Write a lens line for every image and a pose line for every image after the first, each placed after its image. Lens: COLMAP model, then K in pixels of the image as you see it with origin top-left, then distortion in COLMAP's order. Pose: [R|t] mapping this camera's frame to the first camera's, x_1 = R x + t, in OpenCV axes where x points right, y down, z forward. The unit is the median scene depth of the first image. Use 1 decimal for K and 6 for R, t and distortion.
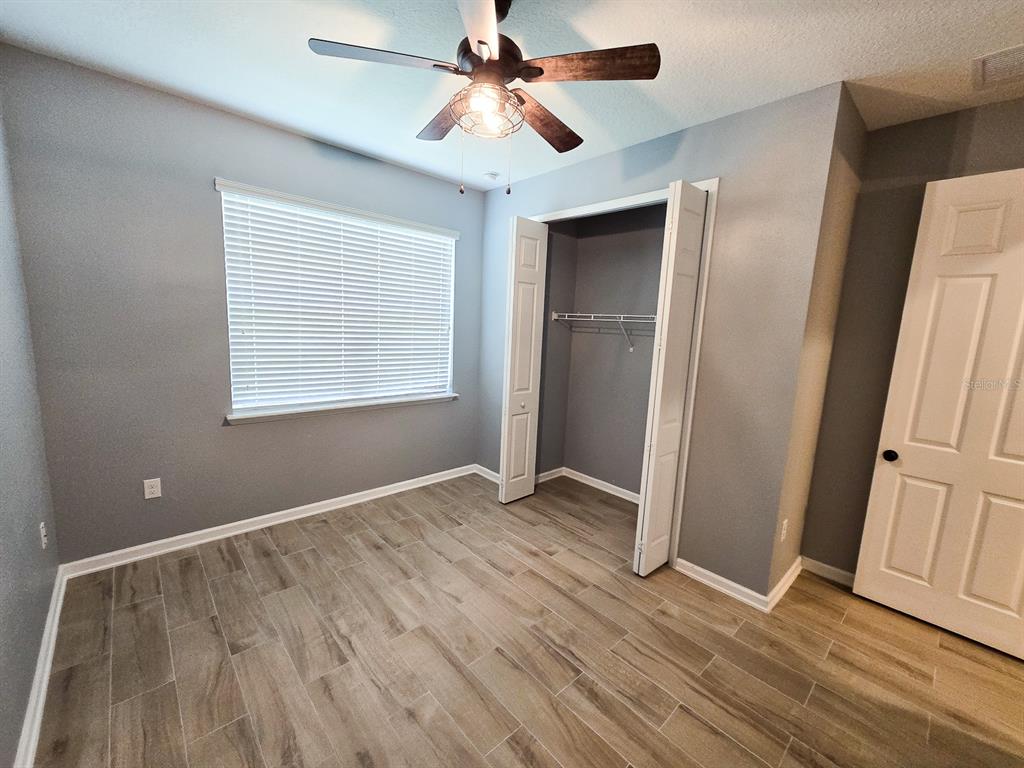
lens RADIAL K [[419.7, 0, 512.0], [0, 419.7, 385.2], [0, 0, 1]] dist [0.002832, 0.001035]
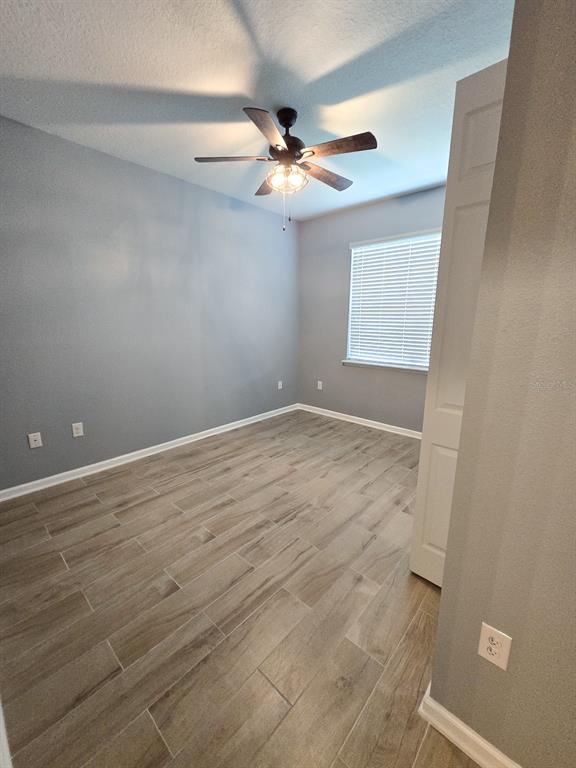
lens RADIAL K [[314.8, 0, 287.7], [0, 314.8, 384.5], [0, 0, 1]] dist [0.002832, 0.001035]
pose [[0.088086, 0.155990, -0.983823, 0.997777], [-0.148309, 0.978708, 0.141900, 0.012205], [0.985010, 0.133411, 0.109345, 0.689937]]
